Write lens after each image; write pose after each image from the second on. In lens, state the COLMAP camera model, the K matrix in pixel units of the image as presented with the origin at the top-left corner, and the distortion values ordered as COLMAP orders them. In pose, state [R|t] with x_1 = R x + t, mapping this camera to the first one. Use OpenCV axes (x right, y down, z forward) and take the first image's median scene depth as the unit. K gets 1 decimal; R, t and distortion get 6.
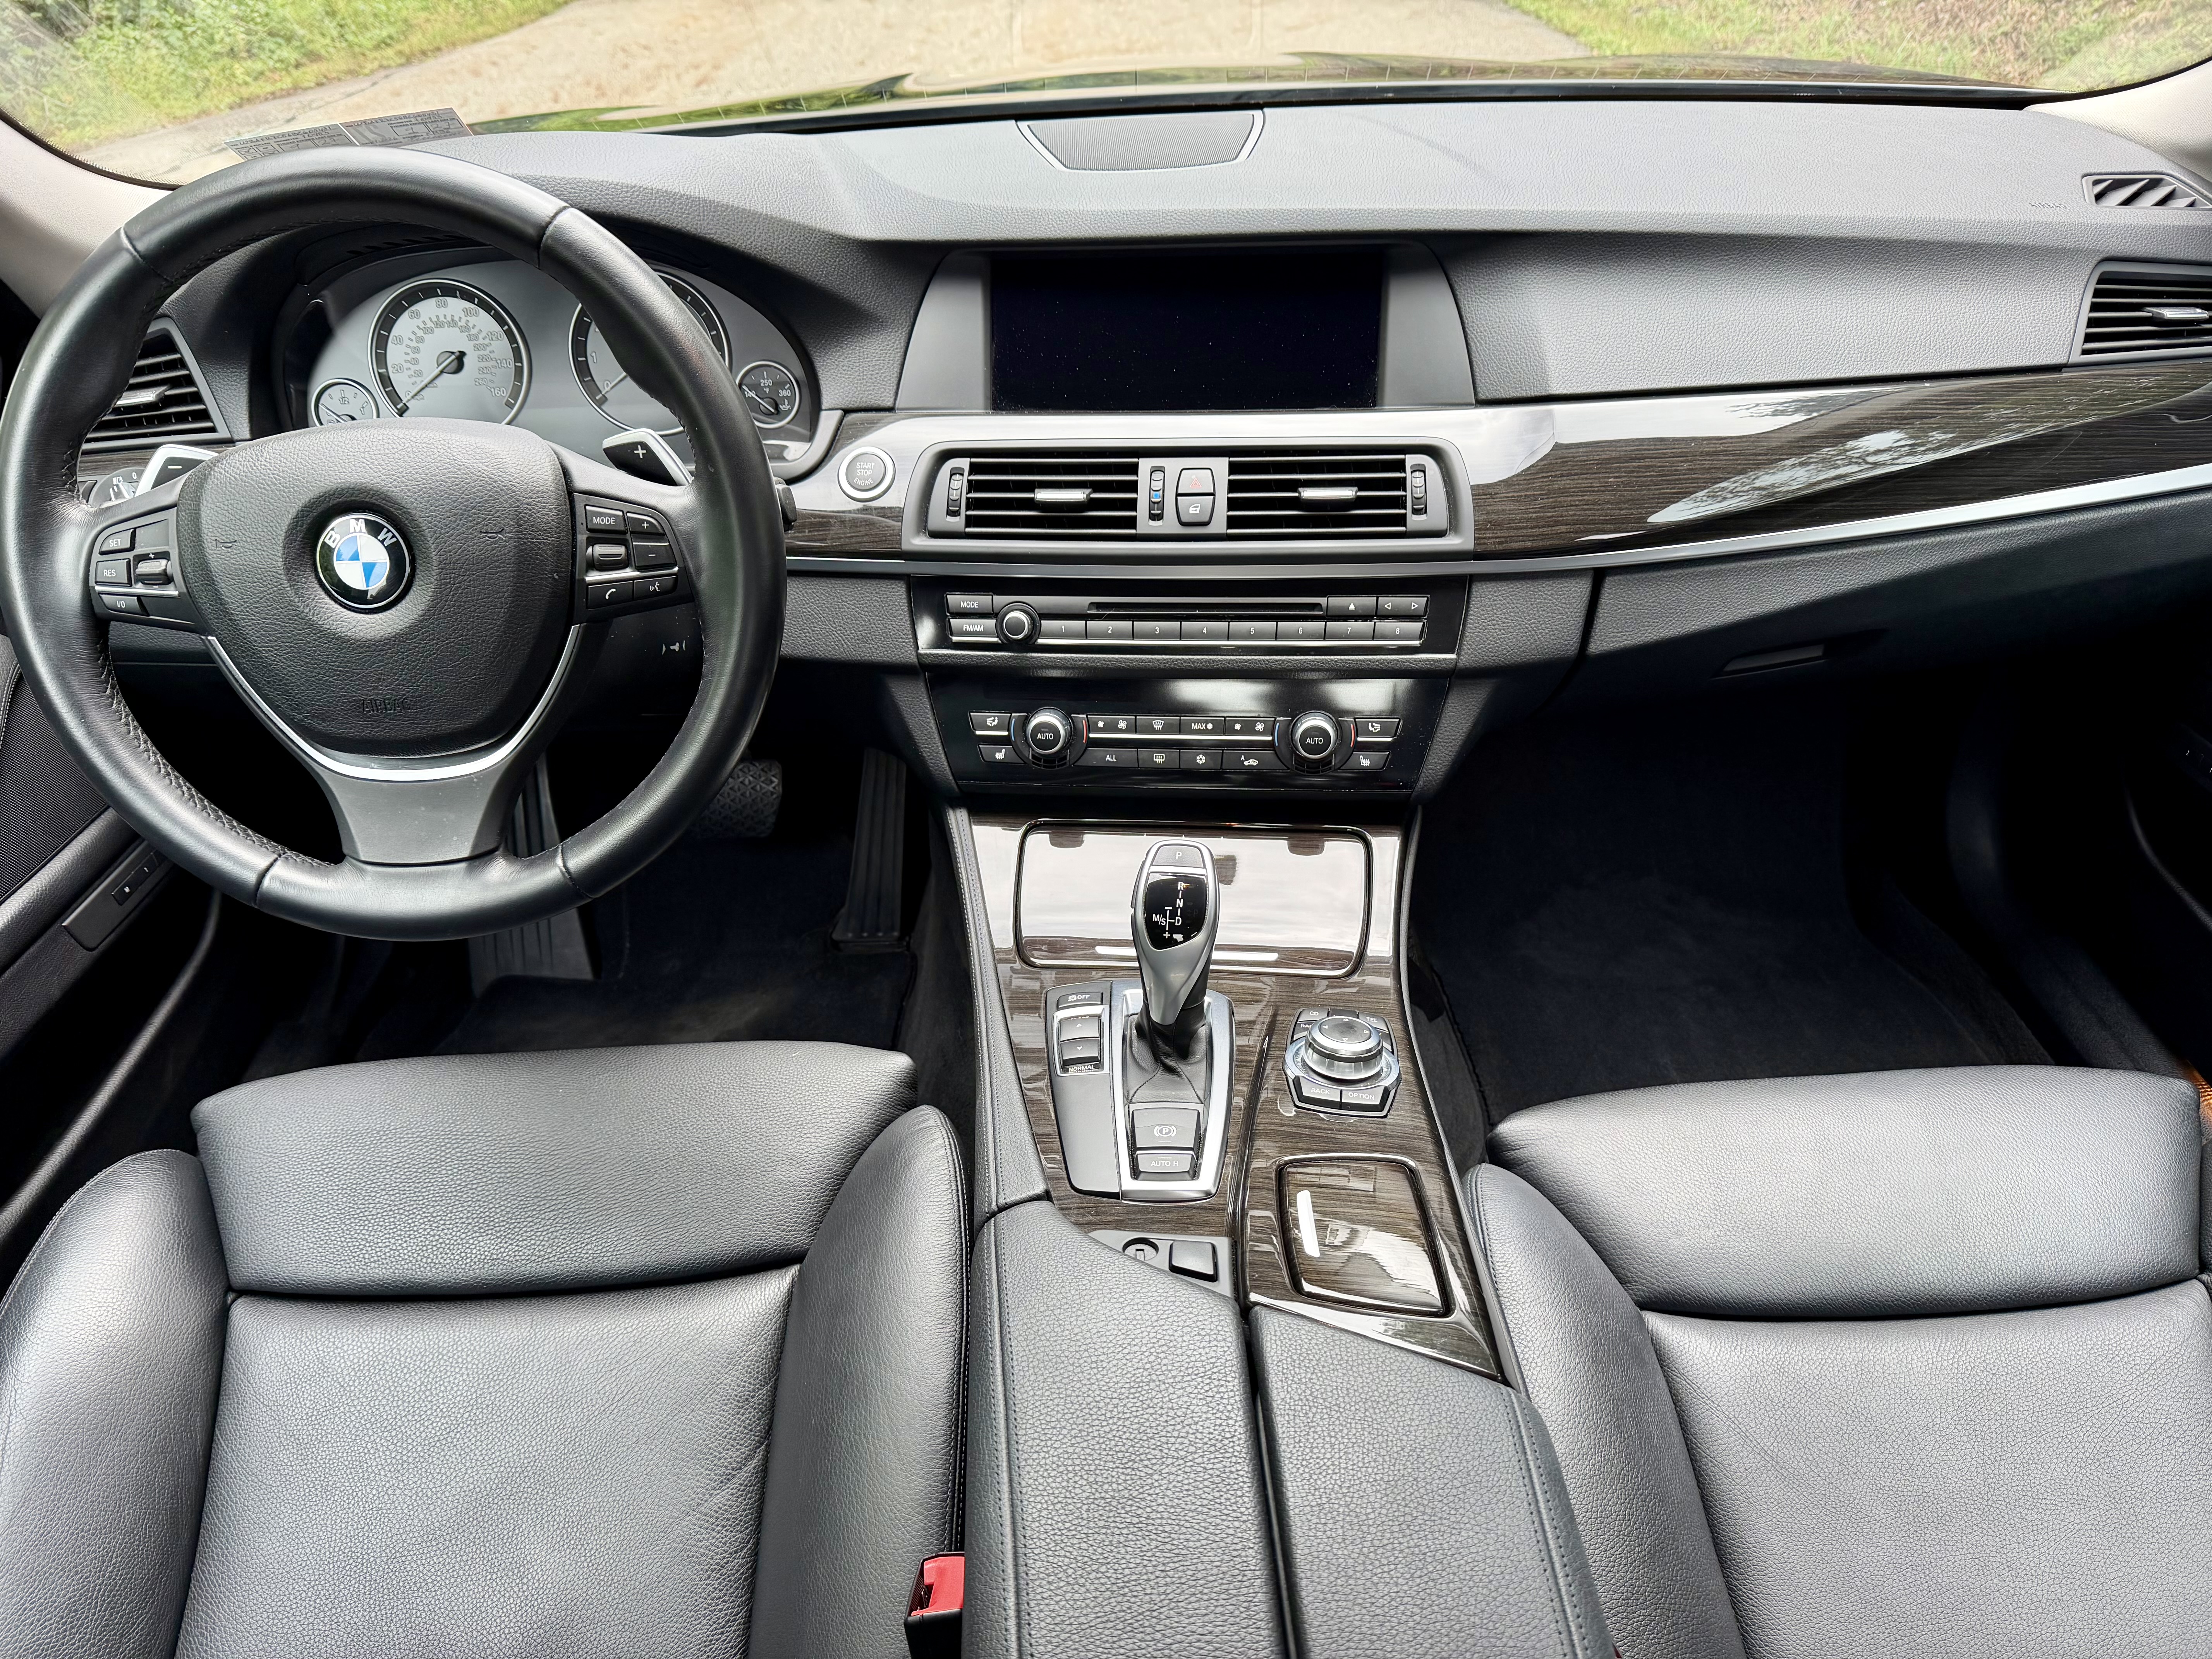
lens RADIAL K [[1638.3, 0, 1161.7], [0, 1638.3, 823.6], [0, 0, 1]] dist [0.157713, -0.261195]
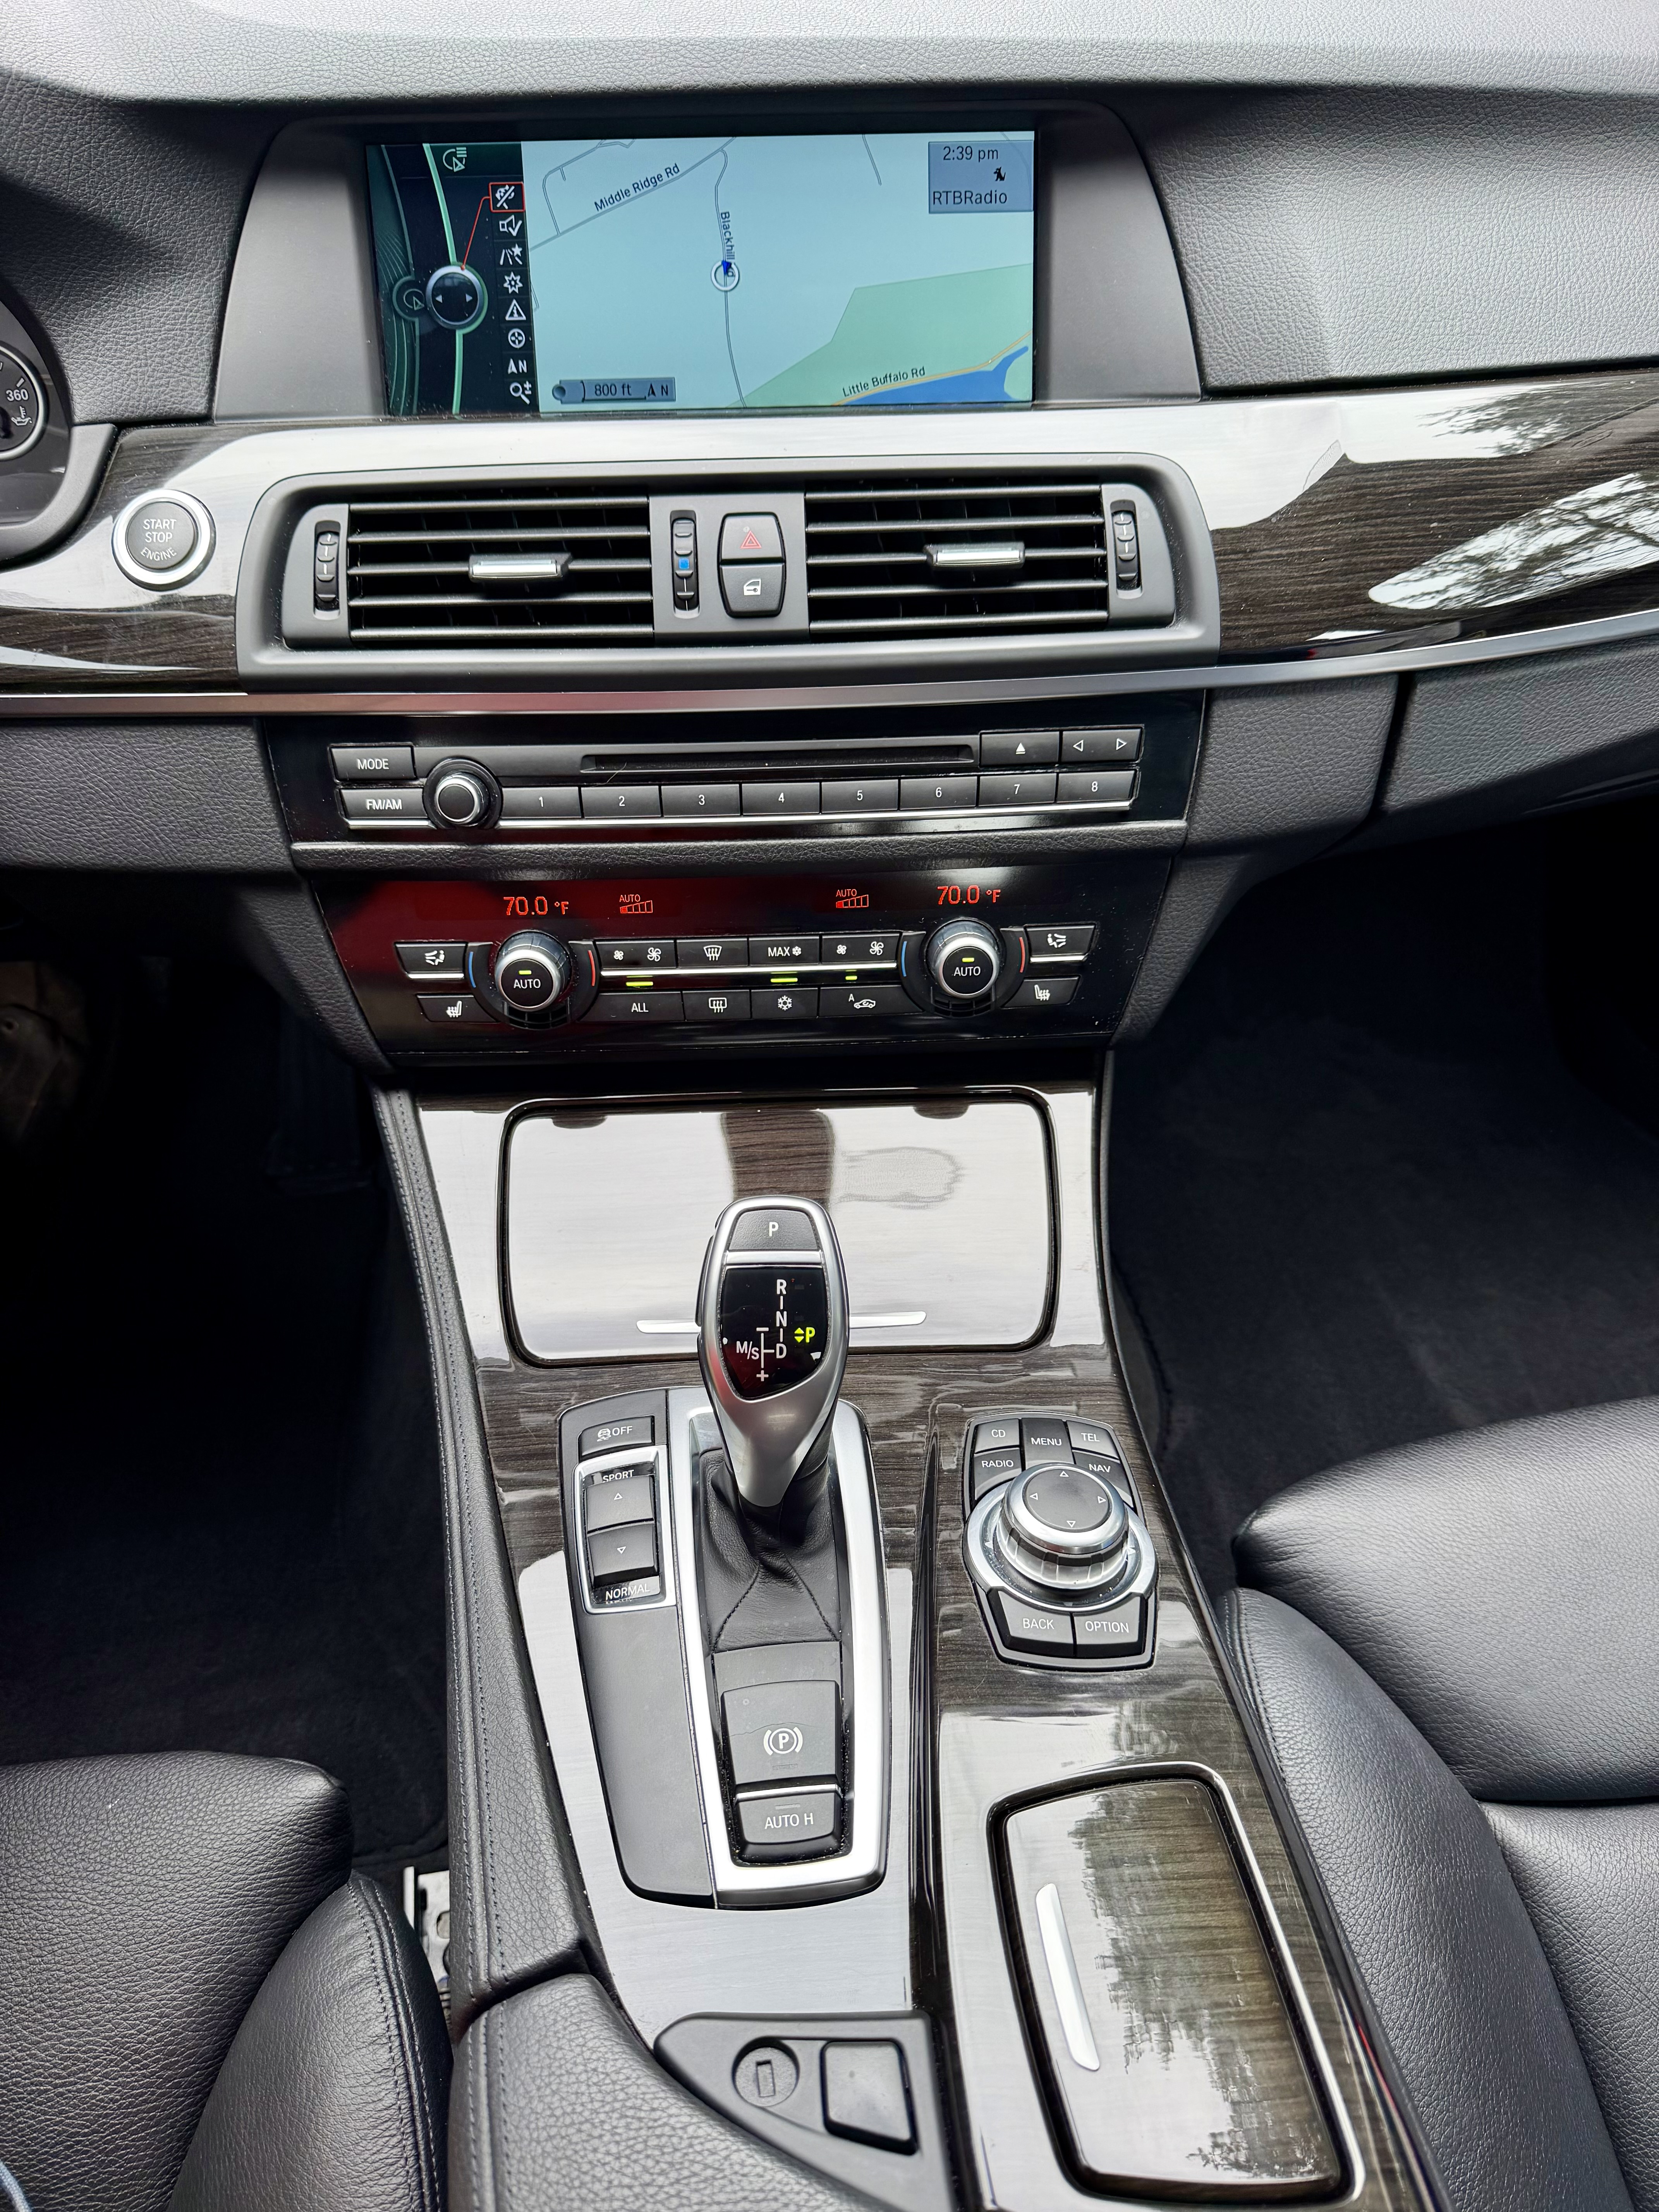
lens RADIAL K [[1550.6, 0, 887.2], [0, 1550.6, 1102.9], [0, 0, 1]] dist [0.101700, -0.189602]
pose [[0.990928, -0.065697, 0.117244, -0.009574], [0.044945, 0.984142, 0.171592, -0.103629], [-0.126658, -0.164766, 0.978167, 0.419045]]
